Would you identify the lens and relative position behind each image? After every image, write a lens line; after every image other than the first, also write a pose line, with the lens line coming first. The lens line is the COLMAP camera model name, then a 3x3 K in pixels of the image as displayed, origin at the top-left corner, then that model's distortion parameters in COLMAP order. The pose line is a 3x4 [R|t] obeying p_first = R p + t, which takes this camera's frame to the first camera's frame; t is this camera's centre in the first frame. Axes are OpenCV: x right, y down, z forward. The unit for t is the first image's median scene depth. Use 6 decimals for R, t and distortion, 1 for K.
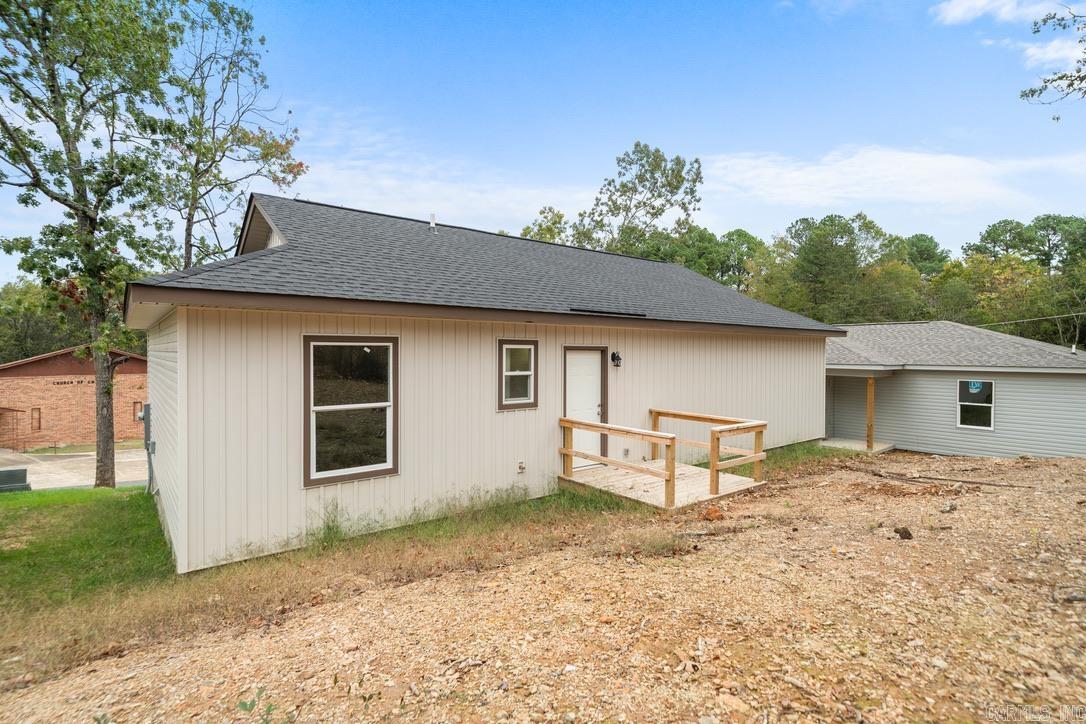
lens RADIAL K [[517.6, 0, 537.9], [0, 517.6, 359.1], [0, 0, 1]] dist [0.010613, 0.000009]
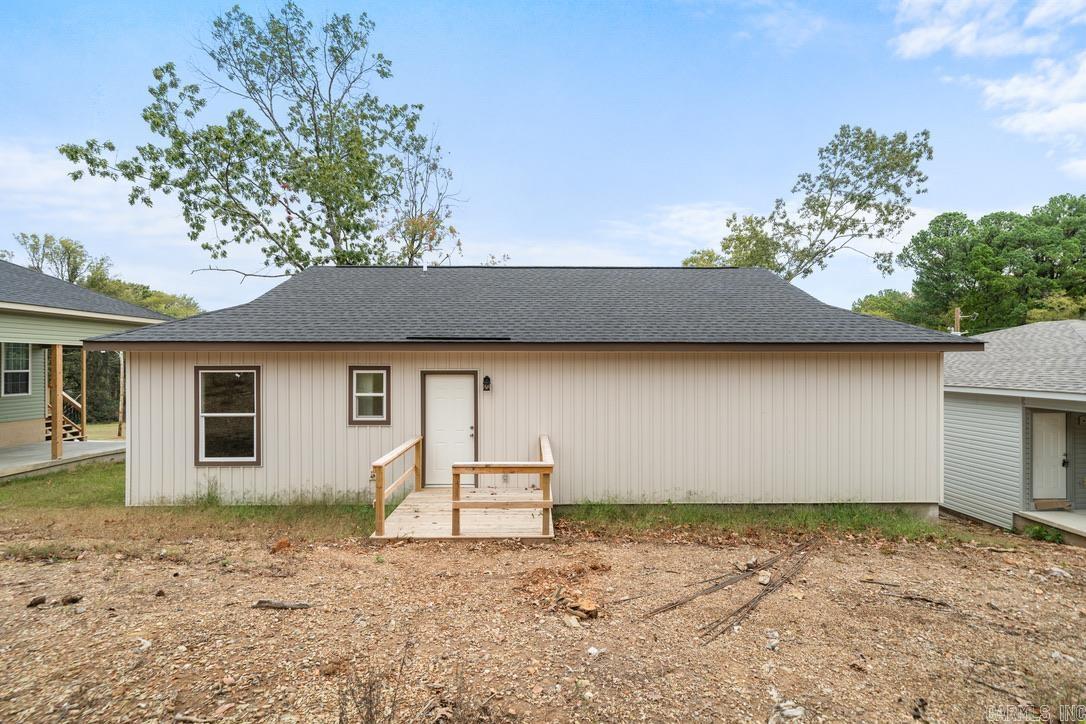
lens RADIAL K [[467.5, 0, 544.2], [0, 467.5, 371.1], [0, 0, 1]] dist [0.000585, 0.000241]
pose [[0.806578, -0.011041, -0.591025, 0.935379], [-0.004342, 0.999688, -0.024600, -0.001470], [0.591112, 0.022408, 0.806278, 0.390111]]
